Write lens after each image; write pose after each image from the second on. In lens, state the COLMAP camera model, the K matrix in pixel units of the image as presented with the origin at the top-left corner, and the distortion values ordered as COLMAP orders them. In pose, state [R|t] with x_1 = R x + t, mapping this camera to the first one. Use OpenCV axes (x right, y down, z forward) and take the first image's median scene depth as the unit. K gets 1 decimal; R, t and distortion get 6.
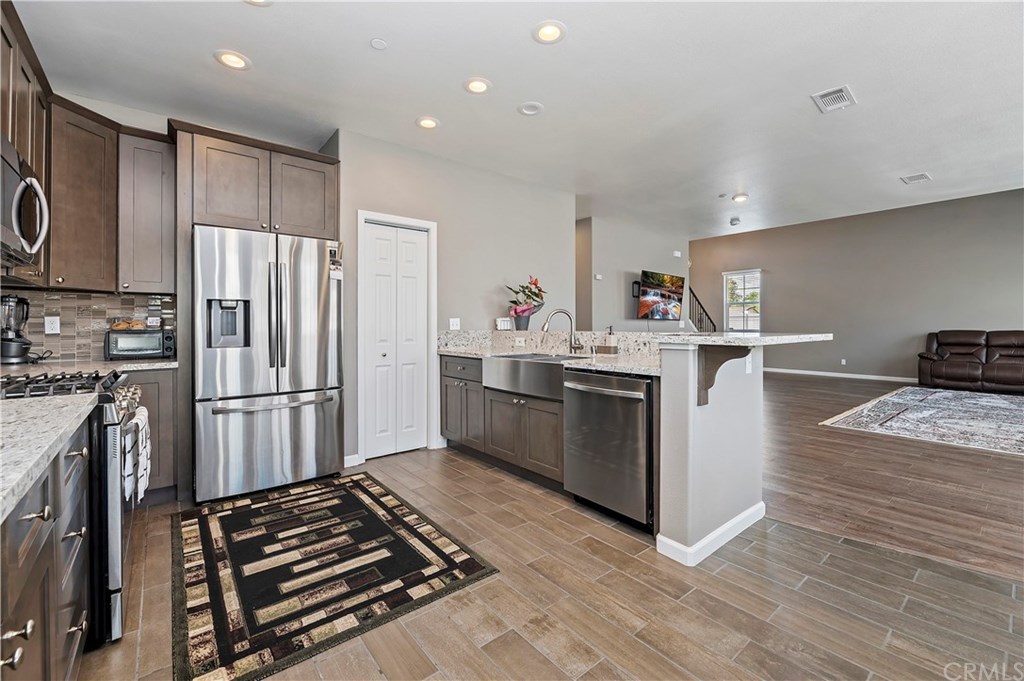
lens RADIAL K [[426.5, 0, 515.4], [0, 426.5, 322.1], [0, 0, 1]] dist [-0.009640, 0.000252]
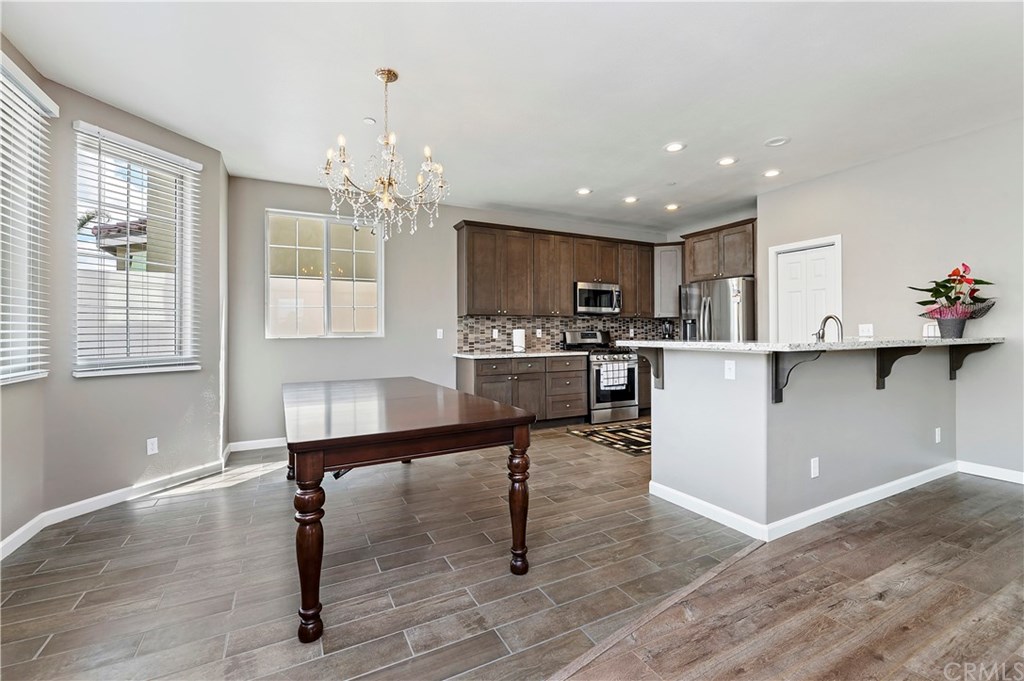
lens RADIAL K [[426.5, 0, 526.9], [0, 426.5, 330.2], [0, 0, 1]] dist [-0.009640, 0.000252]
pose [[-0.170752, -0.006360, -0.985294, 1.597186], [0.013689, 0.999867, -0.008826, 0.003757], [0.985219, -0.014995, -0.170642, 0.671805]]
